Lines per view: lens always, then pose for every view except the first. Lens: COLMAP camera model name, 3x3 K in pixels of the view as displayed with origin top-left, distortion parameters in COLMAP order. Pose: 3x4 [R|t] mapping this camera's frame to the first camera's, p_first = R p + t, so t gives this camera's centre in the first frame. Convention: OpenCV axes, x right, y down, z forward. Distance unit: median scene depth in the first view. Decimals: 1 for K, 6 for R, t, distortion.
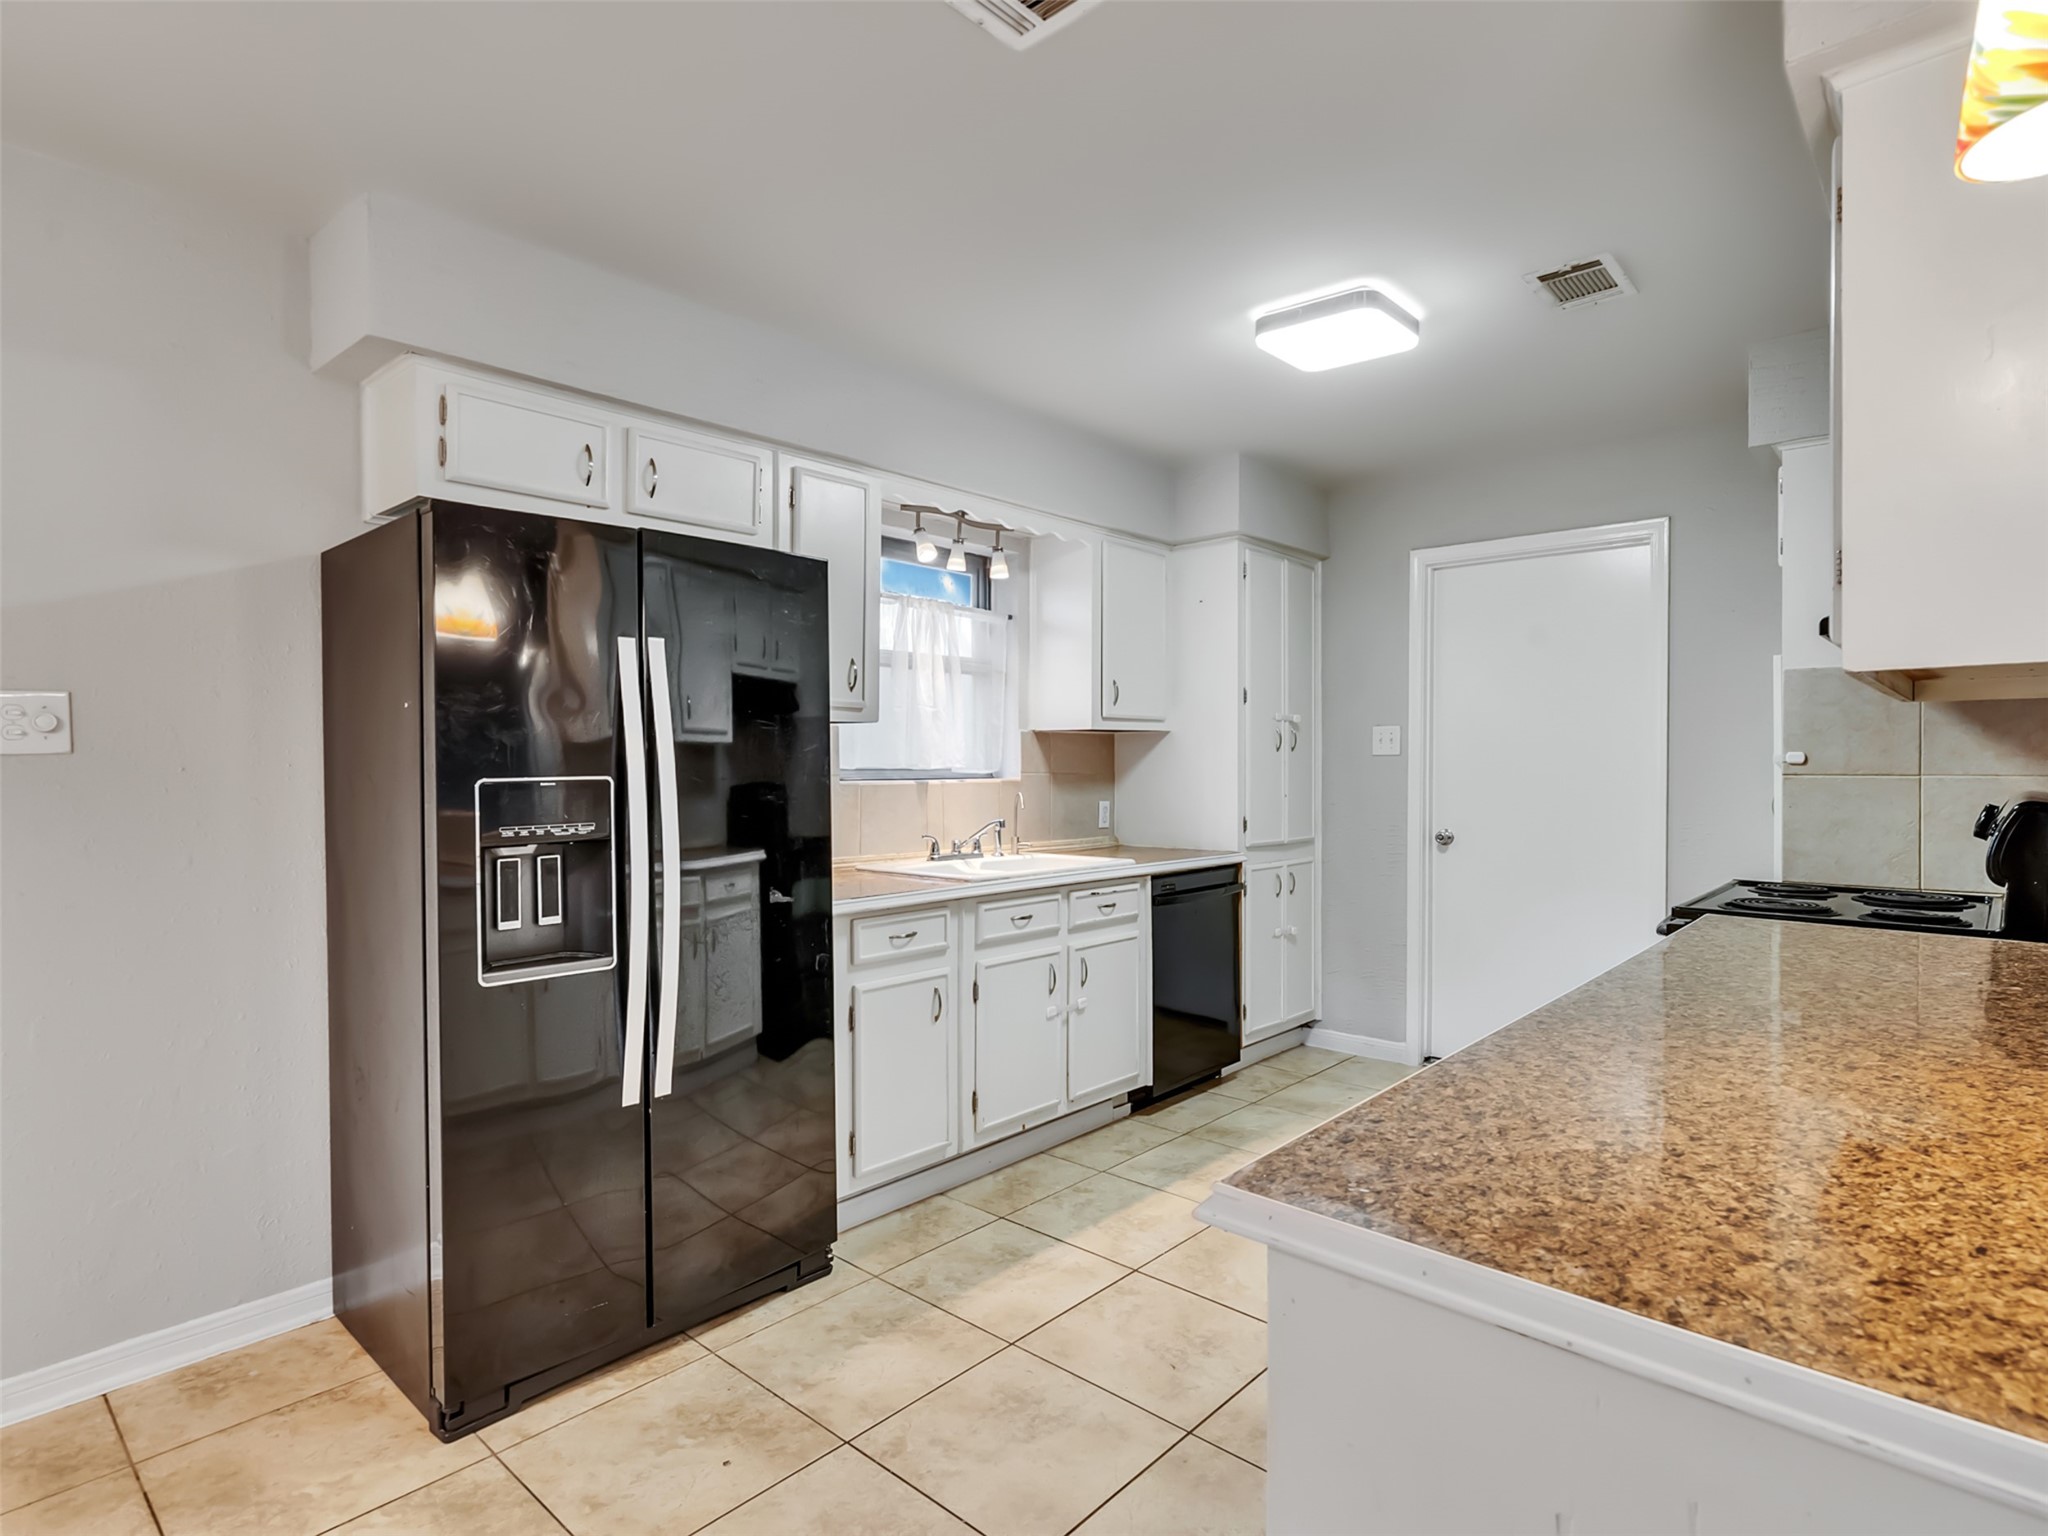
lens RADIAL K [[1076.8, 0, 1012.3], [0, 1076.8, 773.6], [0, 0, 1]] dist [0.001134, -0.000175]
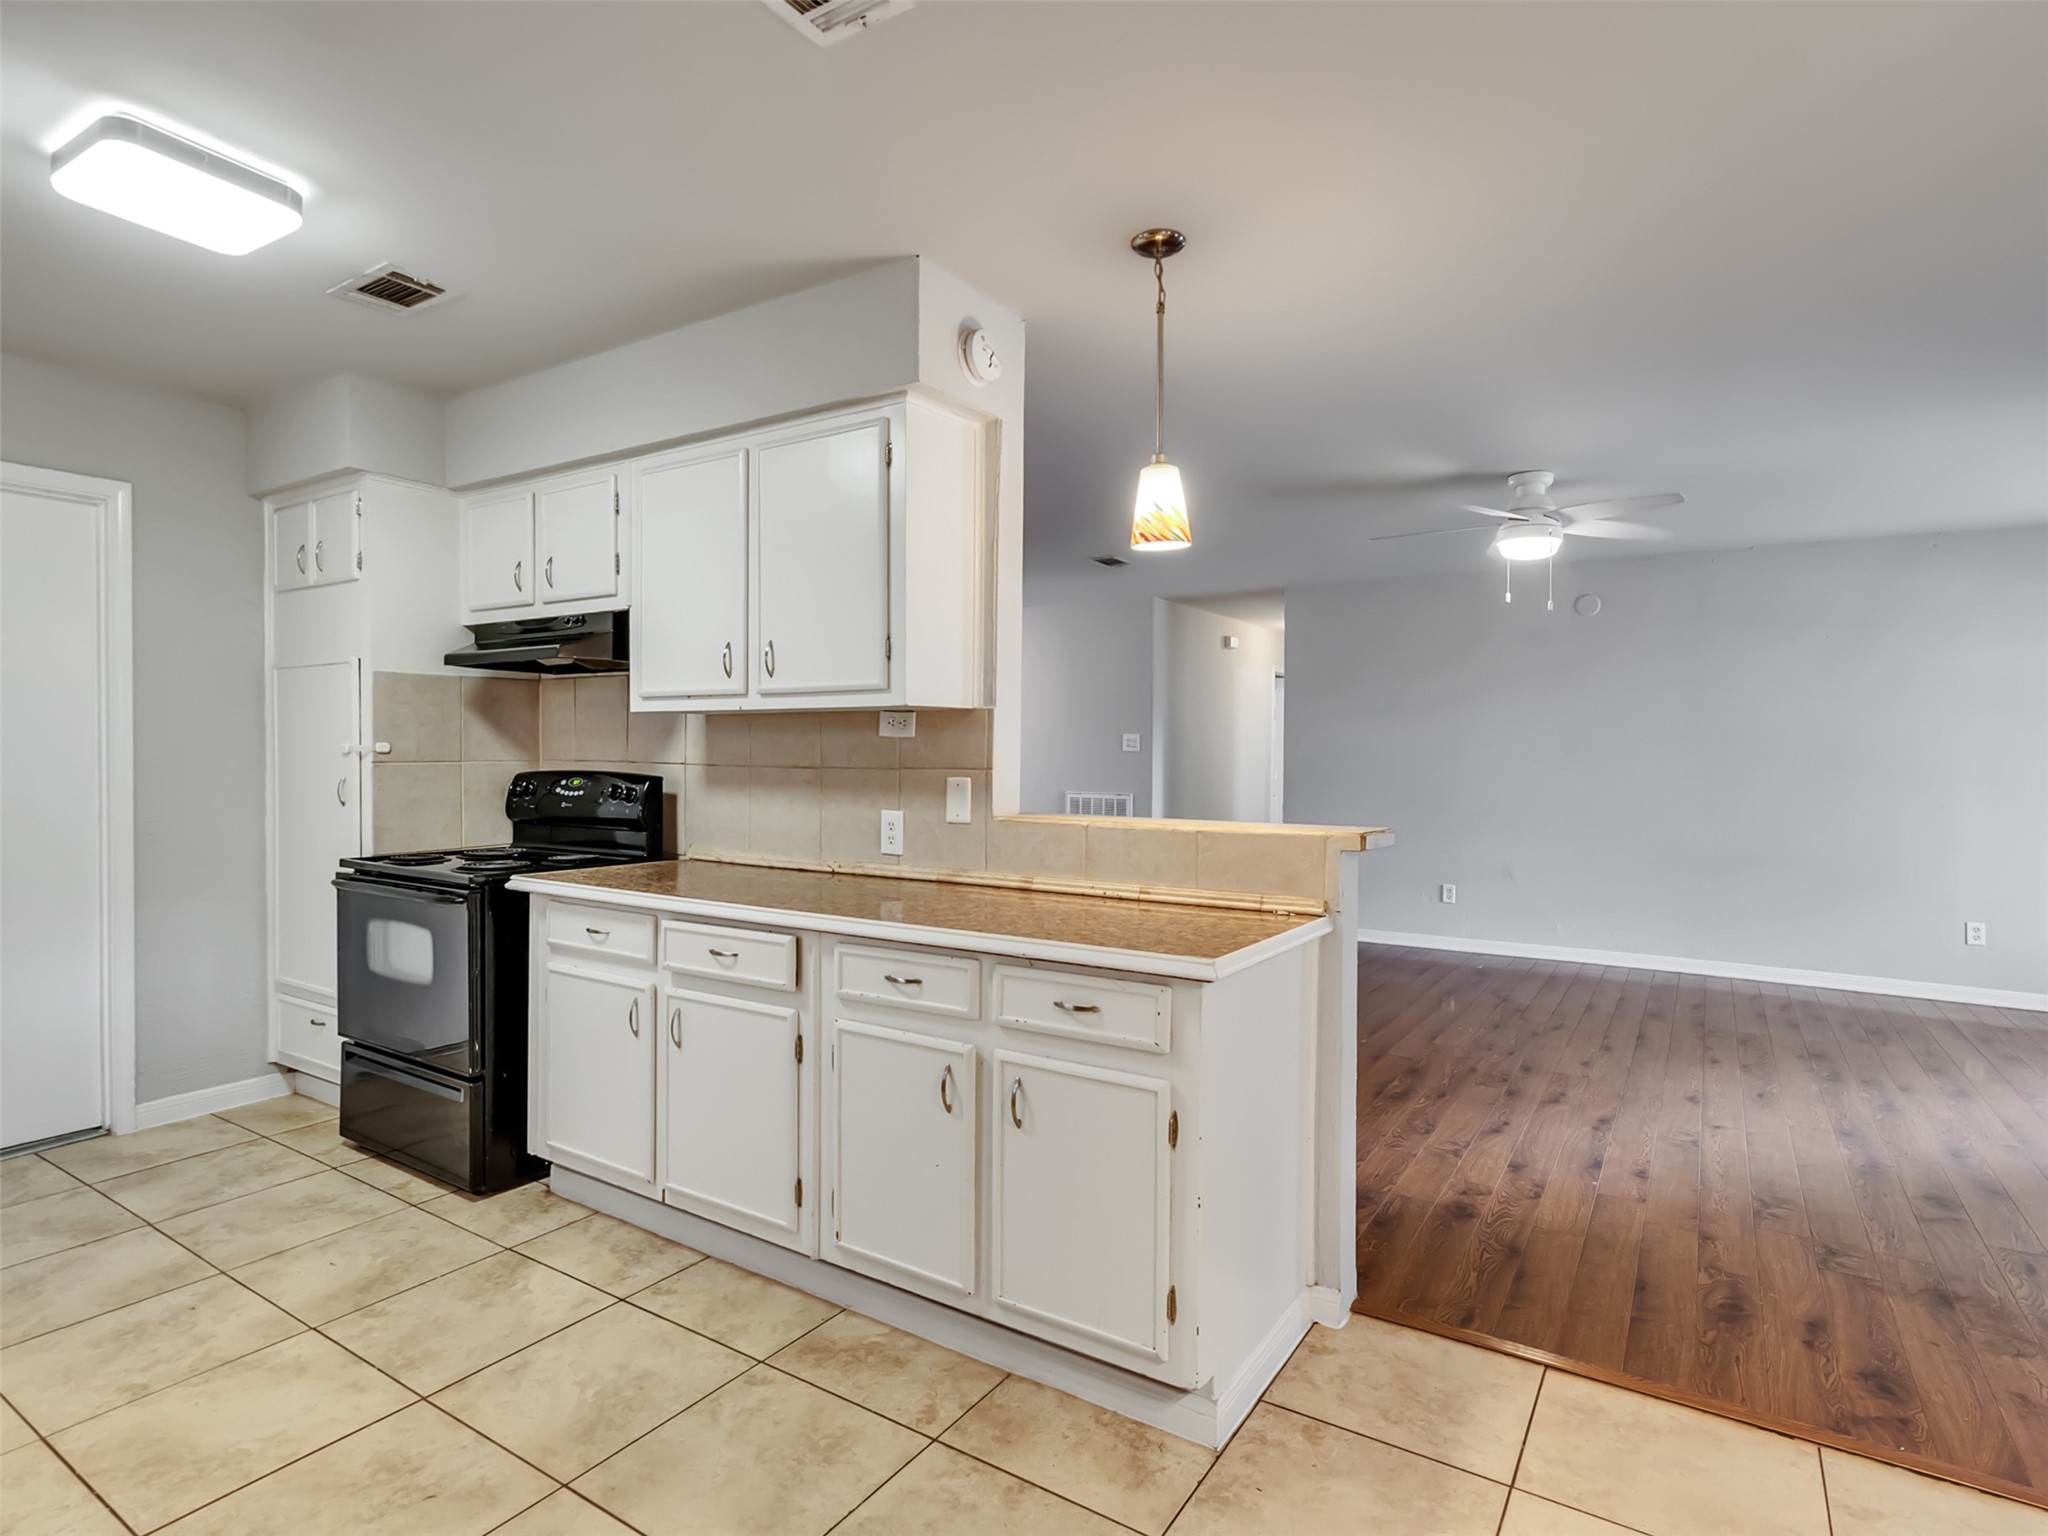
lens RADIAL K [[1076.8, 0, 1012.3], [0, 1076.8, 773.6], [0, 0, 1]] dist [0.001134, -0.000175]
pose [[-0.162222, -0.018740, 0.986576, -0.562704], [0.009306, 0.999746, 0.020520, -0.004793], [-0.986710, 0.012510, -0.162006, 0.544822]]
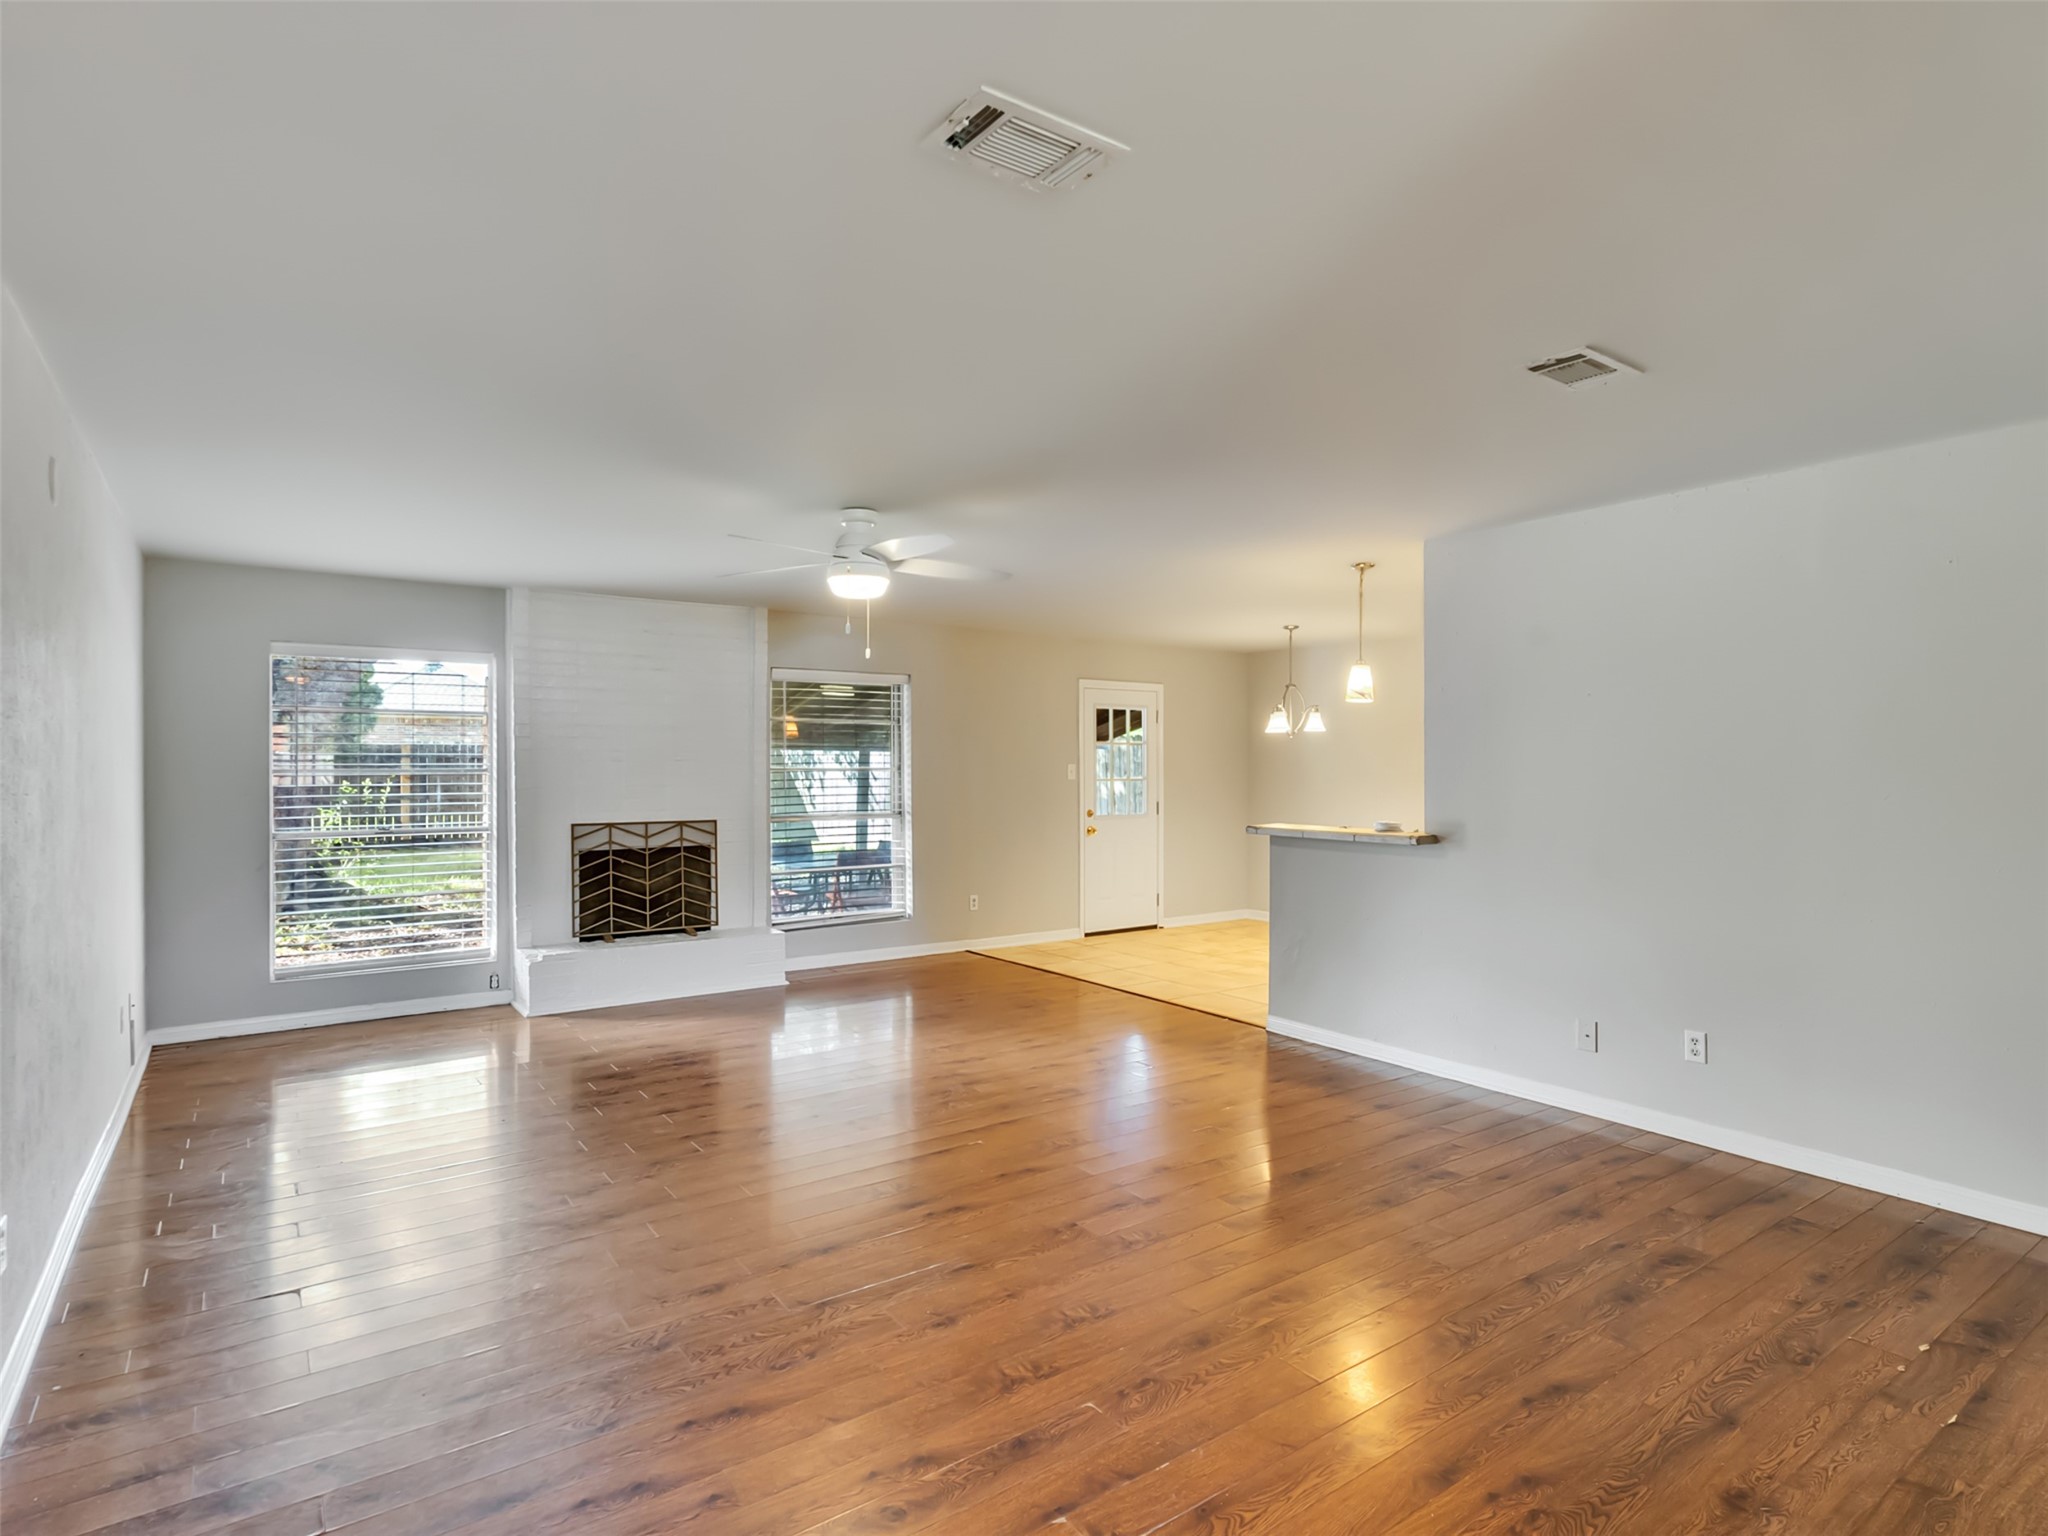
lens RADIAL K [[1076.8, 0, 1012.3], [0, 1076.8, 773.6], [0, 0, 1]] dist [0.001134, -0.000175]
pose [[-0.217722, 0.006878, -0.975987, 2.340543], [-0.016747, 0.999802, 0.010782, -0.050957], [0.975867, 0.018693, -0.217563, 0.092885]]
